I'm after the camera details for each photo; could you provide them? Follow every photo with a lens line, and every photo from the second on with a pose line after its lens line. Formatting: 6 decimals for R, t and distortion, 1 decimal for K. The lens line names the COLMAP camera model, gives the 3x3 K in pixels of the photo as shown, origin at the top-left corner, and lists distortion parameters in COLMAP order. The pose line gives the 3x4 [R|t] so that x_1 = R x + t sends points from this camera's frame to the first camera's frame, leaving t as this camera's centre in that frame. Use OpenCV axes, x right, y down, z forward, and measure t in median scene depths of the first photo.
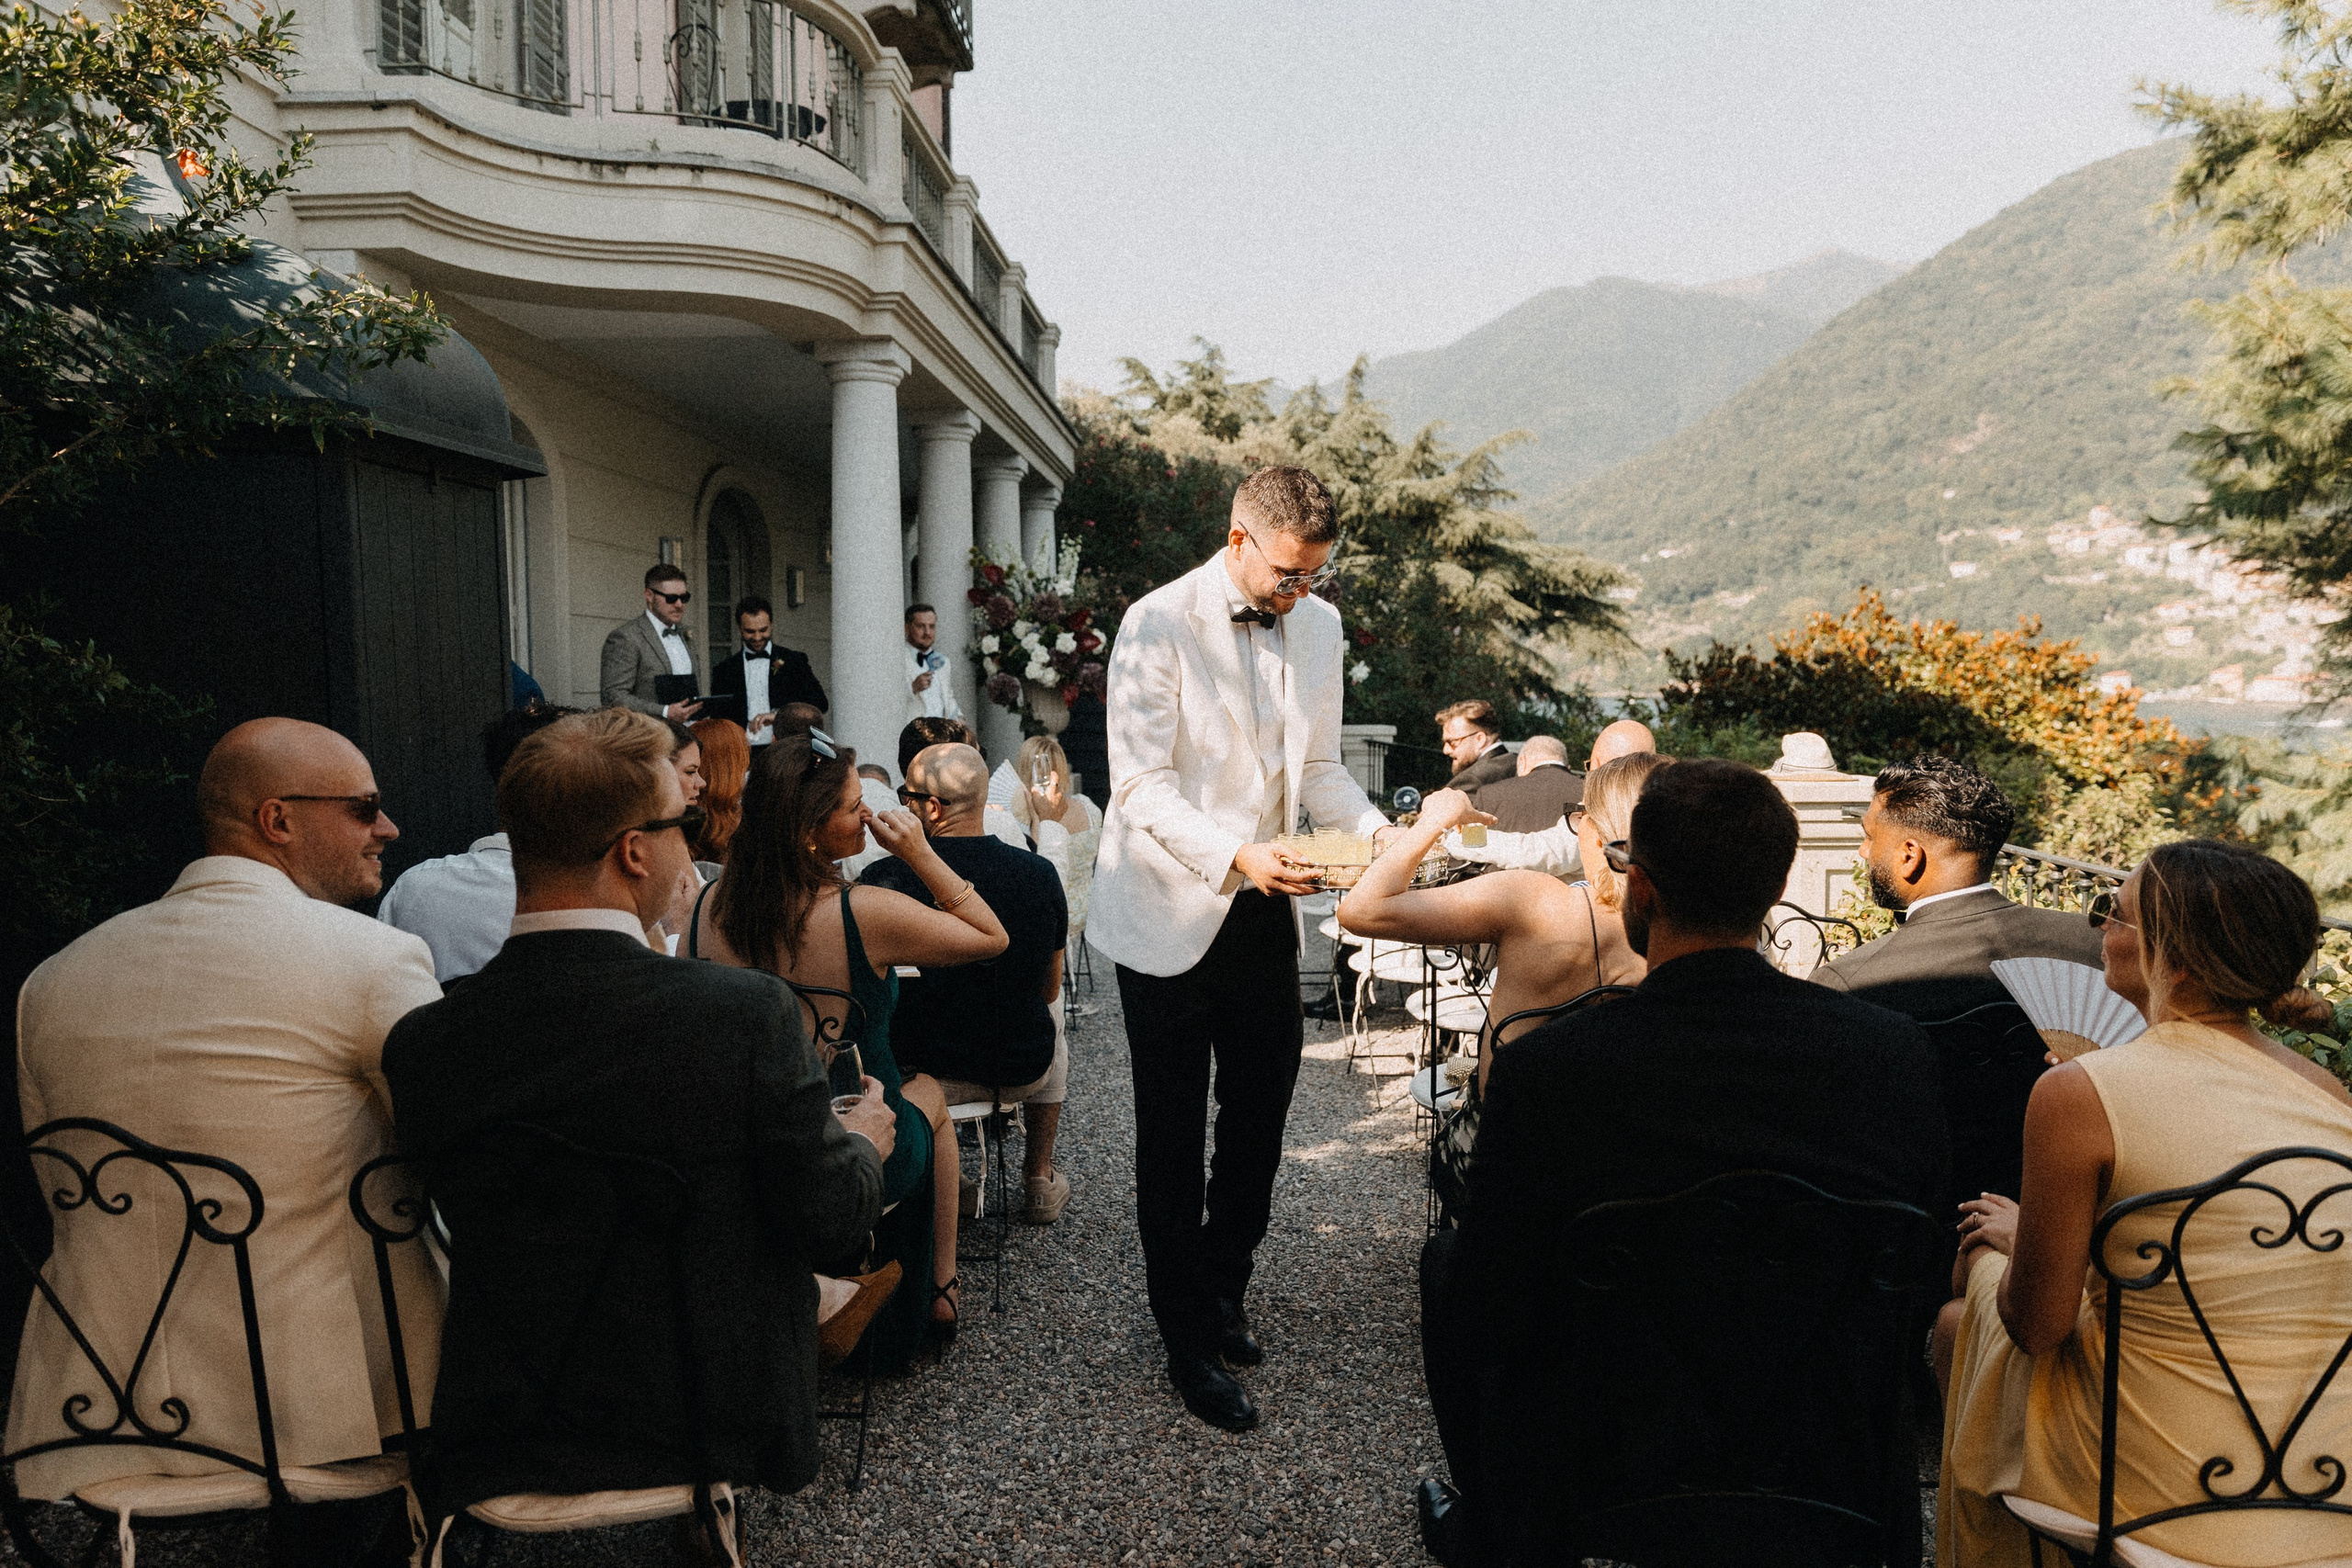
lens RADIAL K [[1646.9, 0, 1172.4], [0, 1646.9, 819.7], [0, 0, 1]] dist [0.008309, -0.002284]
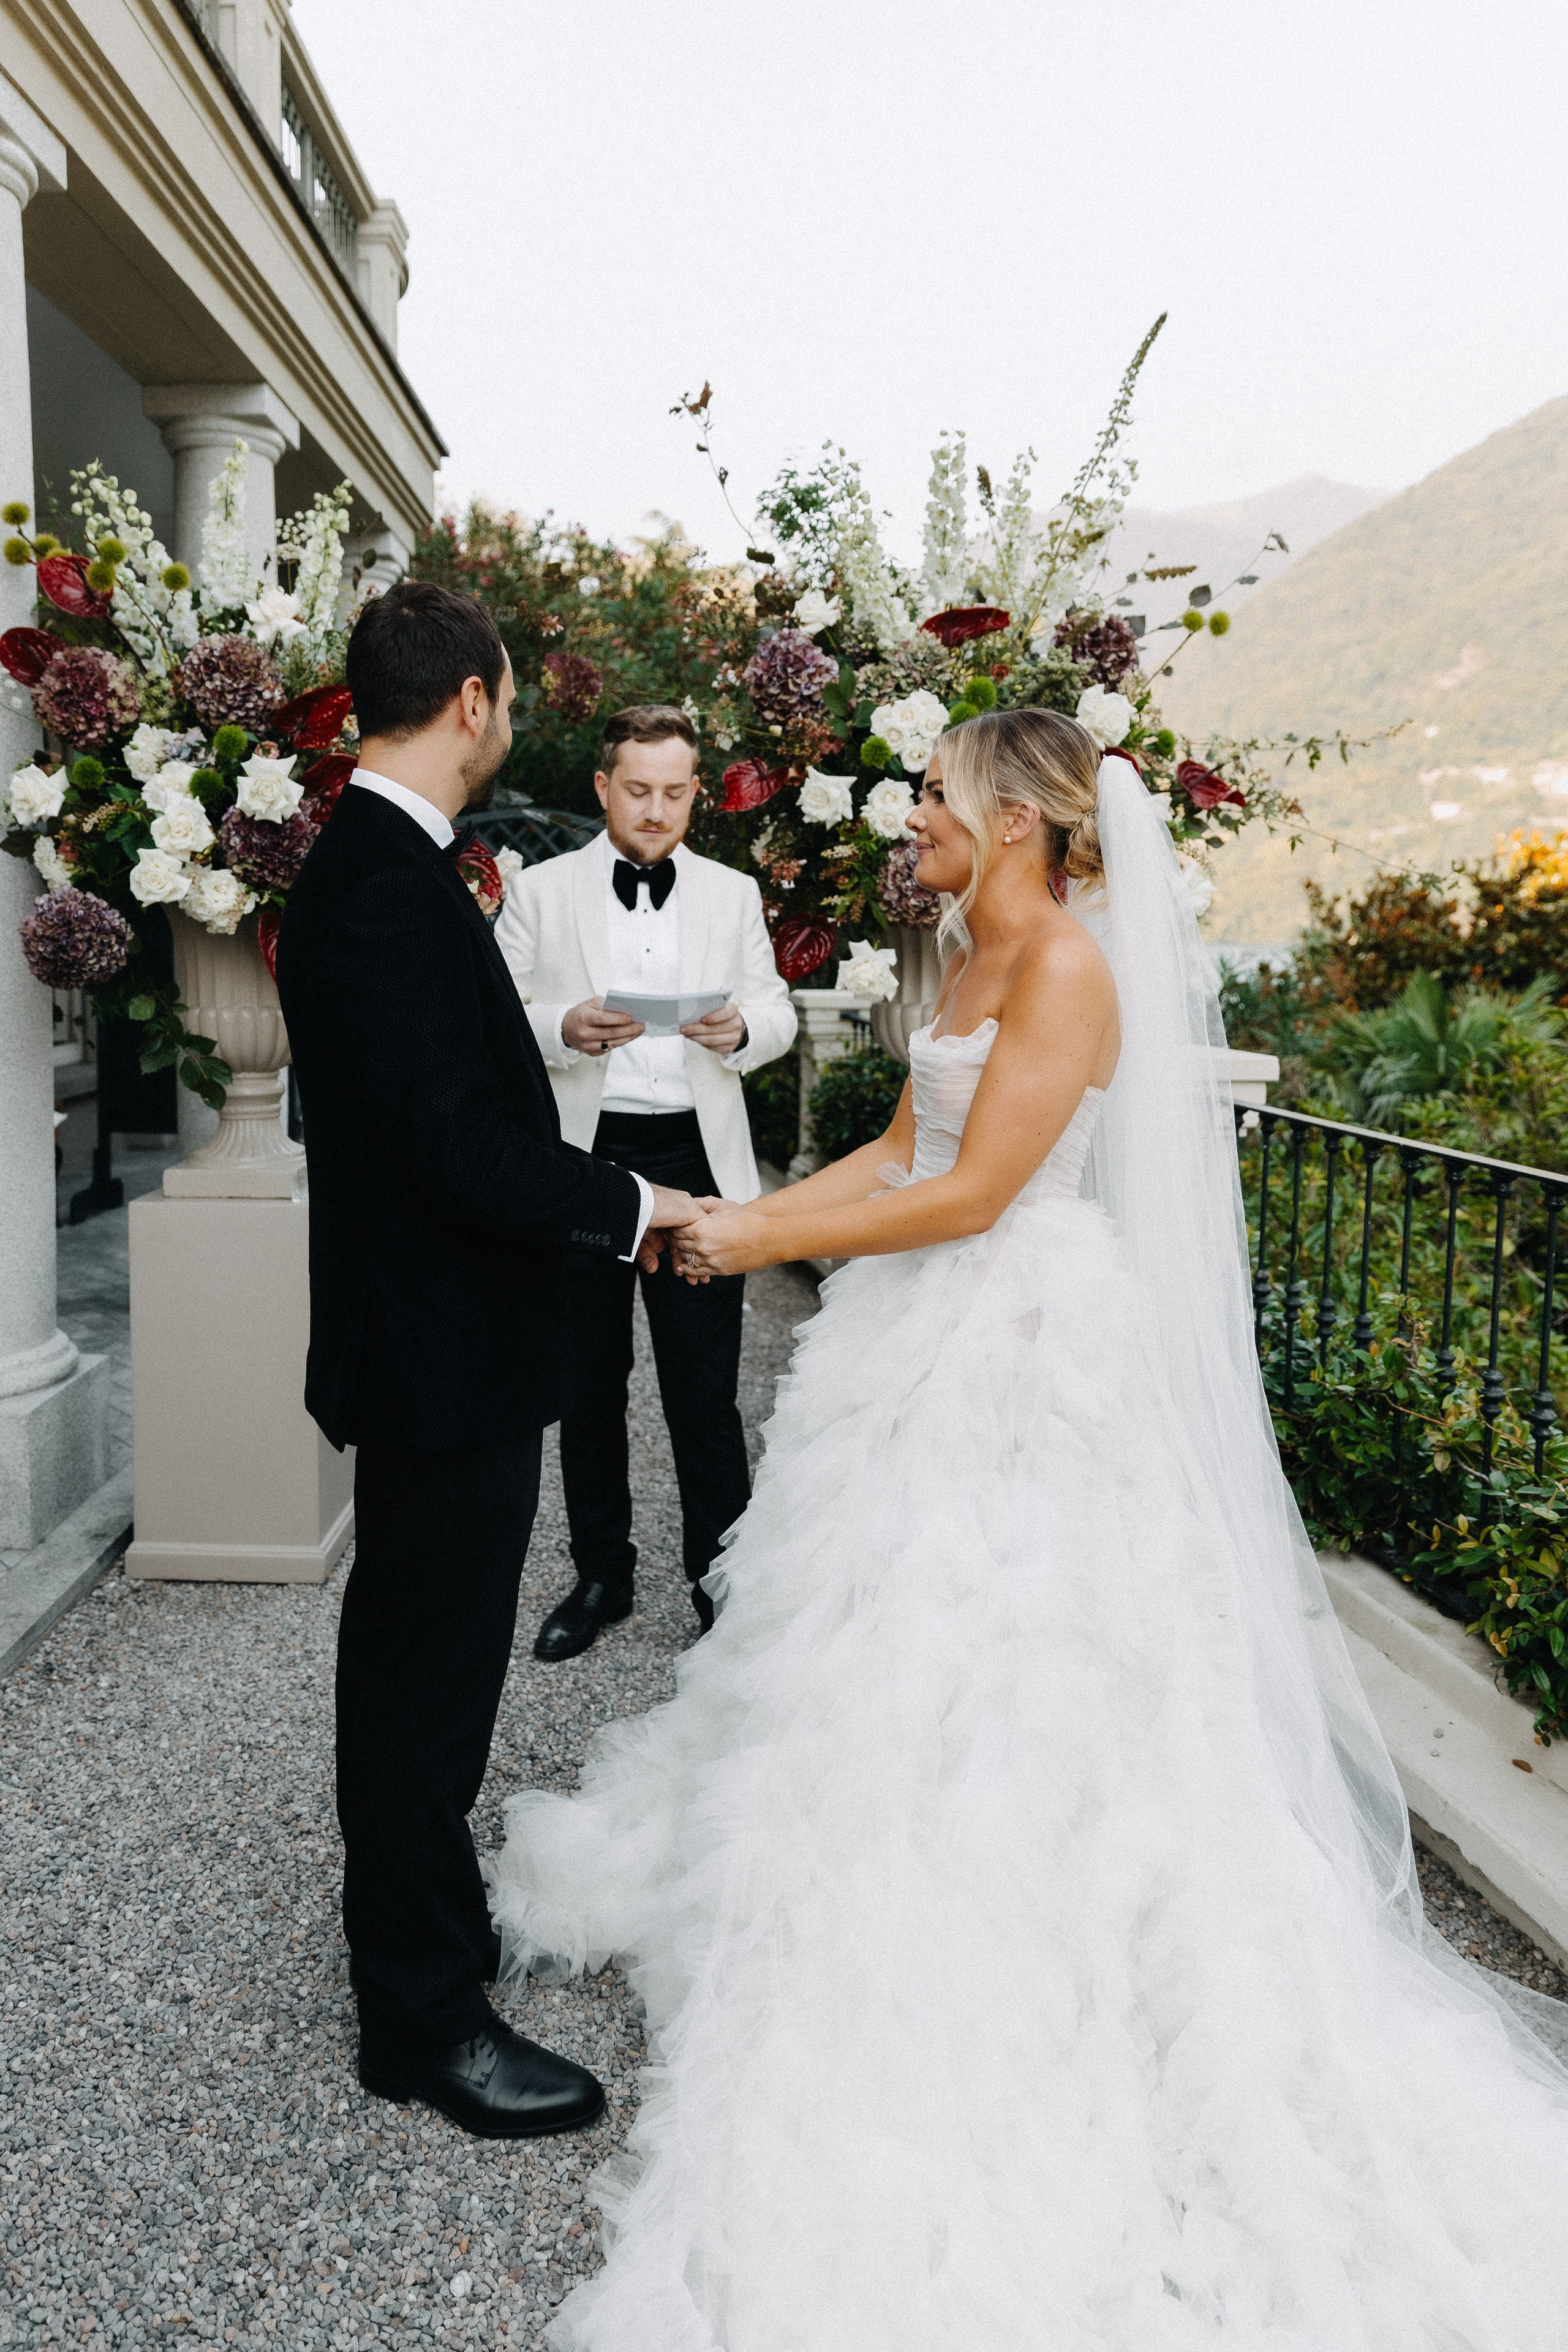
lens RADIAL K [[1652.0, 0, 639.6], [0, 1652.0, 1080.2], [0, 0, 1]] dist [0.002246, -0.001080]
pose [[0.999920, 0.007078, 0.010492, 0.000197], [-0.007215, 0.999888, 0.013093, -0.012941], [-0.010398, -0.013168, 0.999859, 0.155048]]
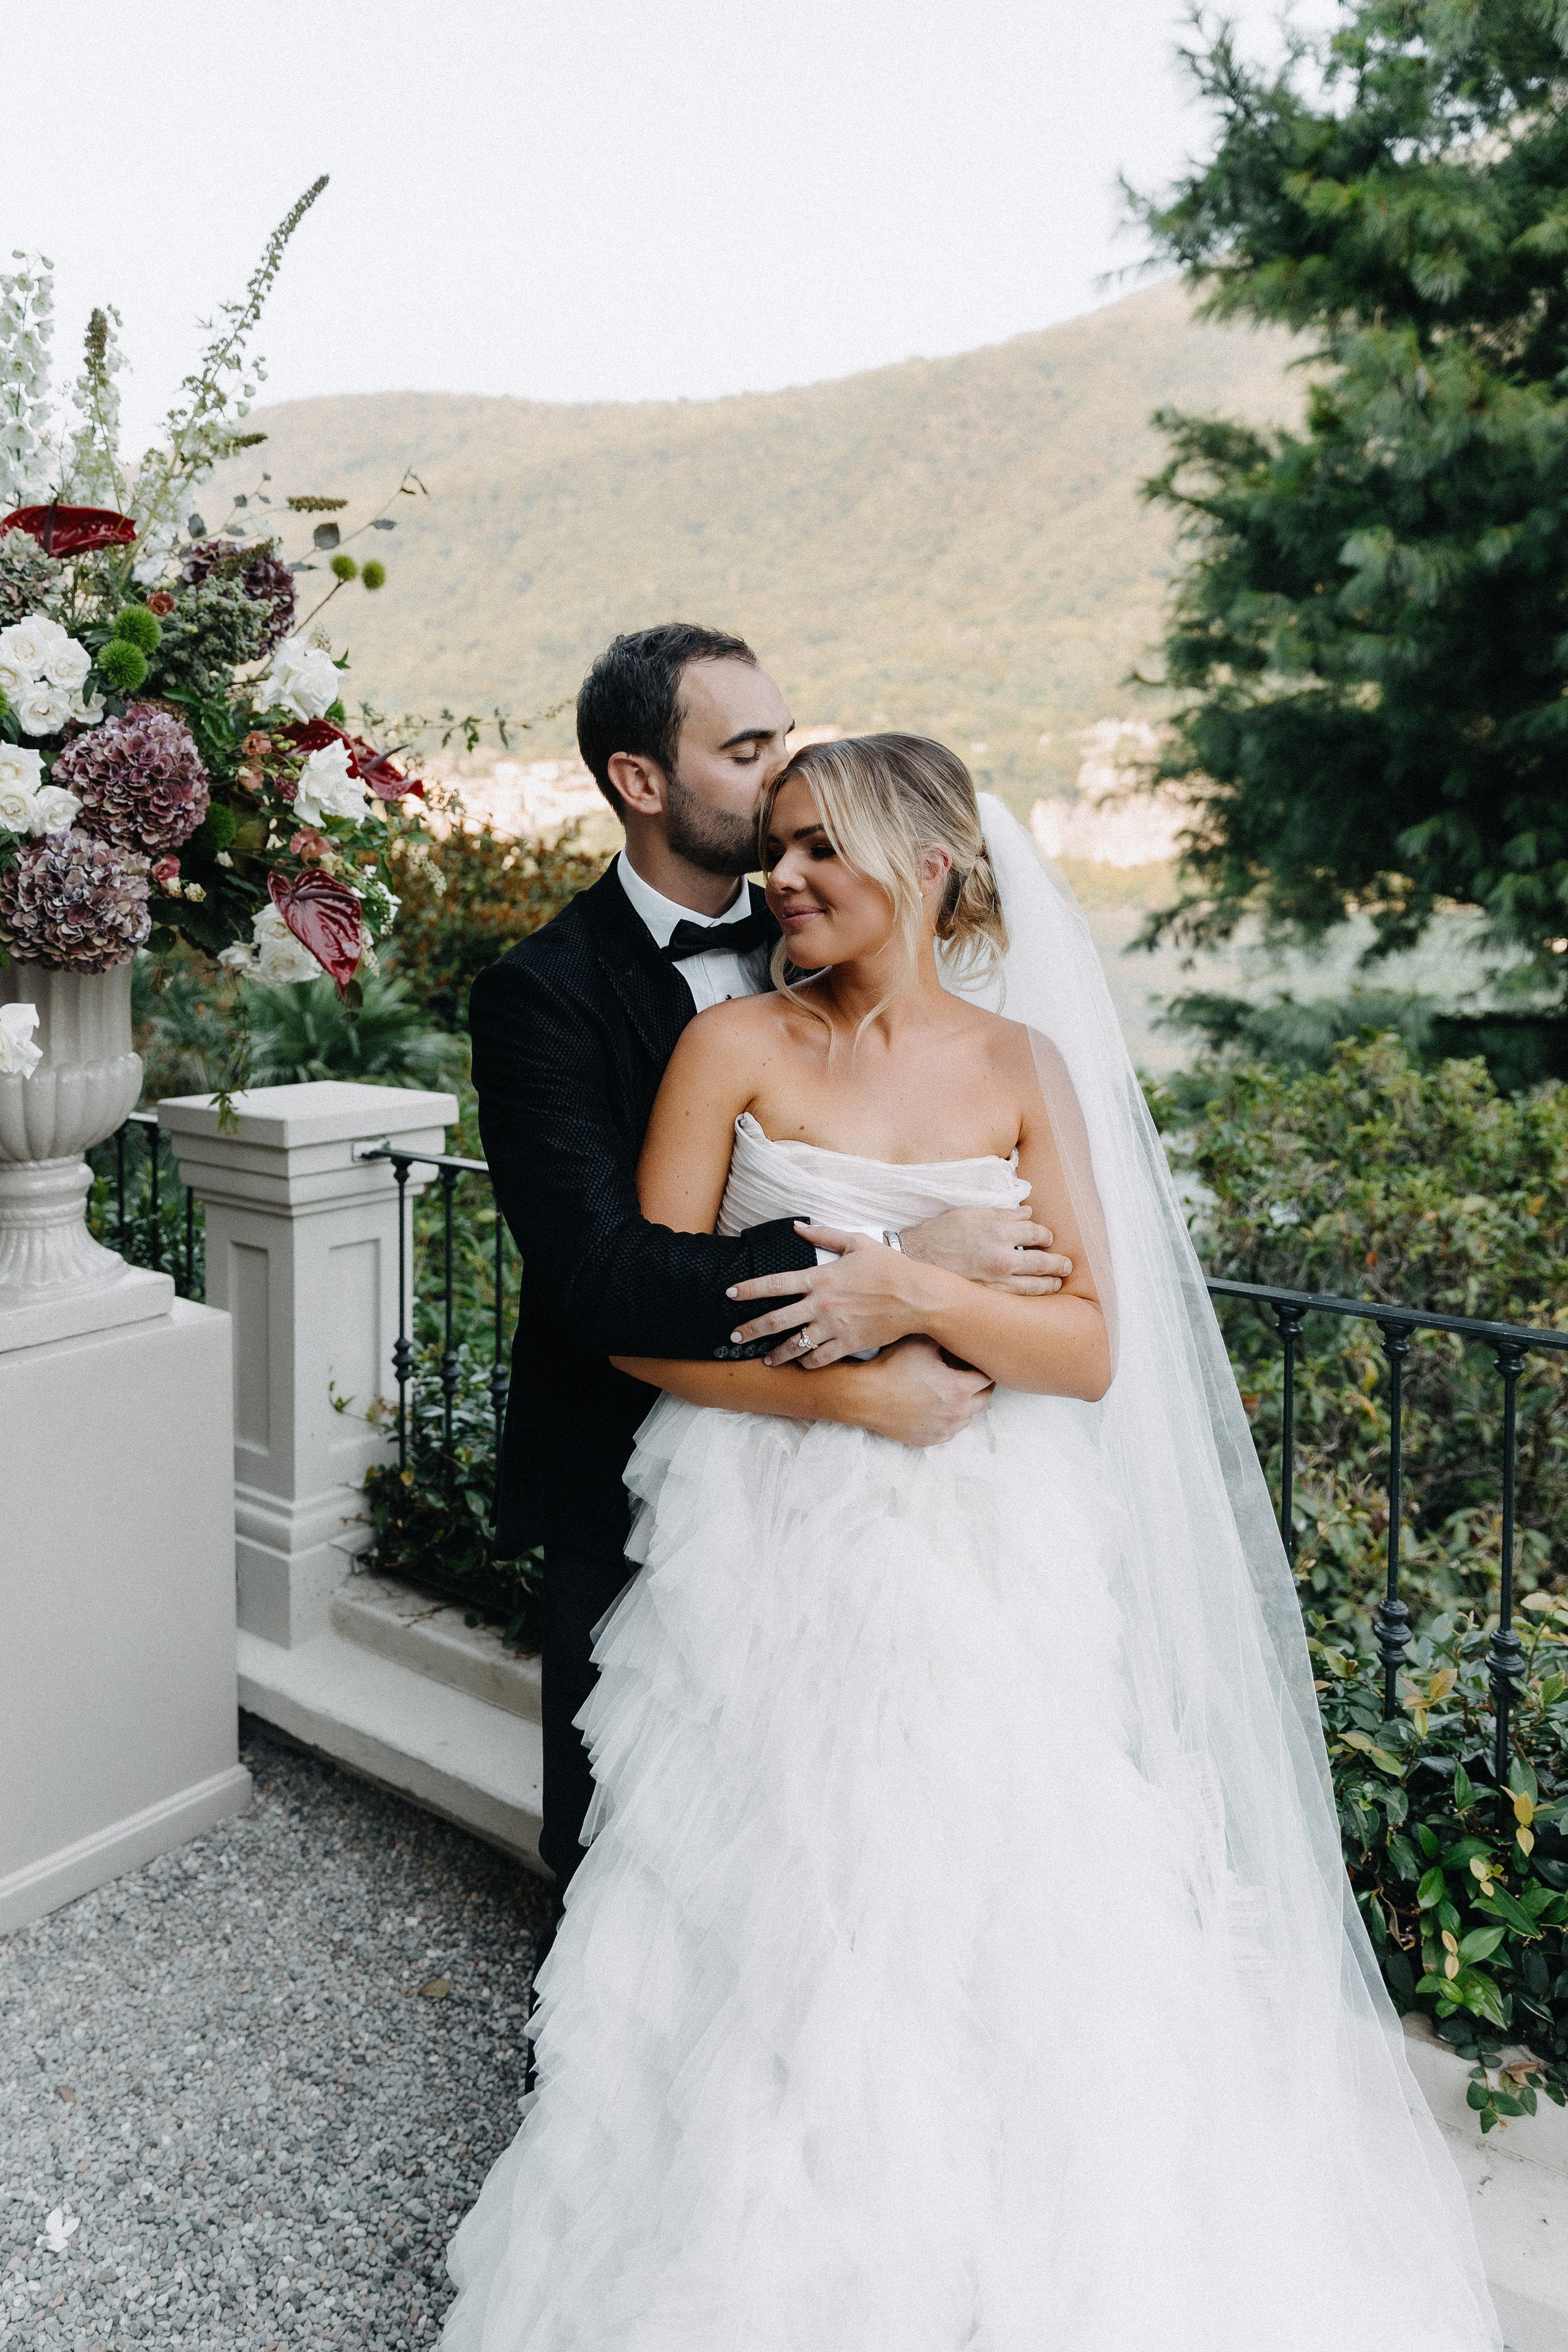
lens RADIAL K [[1638.3, 0, 778.3], [0, 1638.3, 951.5], [0, 0, 1]] dist [0.005119, 0.000127]
pose [[0.687279, -0.026484, 0.725910, -0.007178], [0.056901, 0.998227, -0.017454, -0.017066], [-0.724161, 0.053300, 0.687568, 0.178447]]
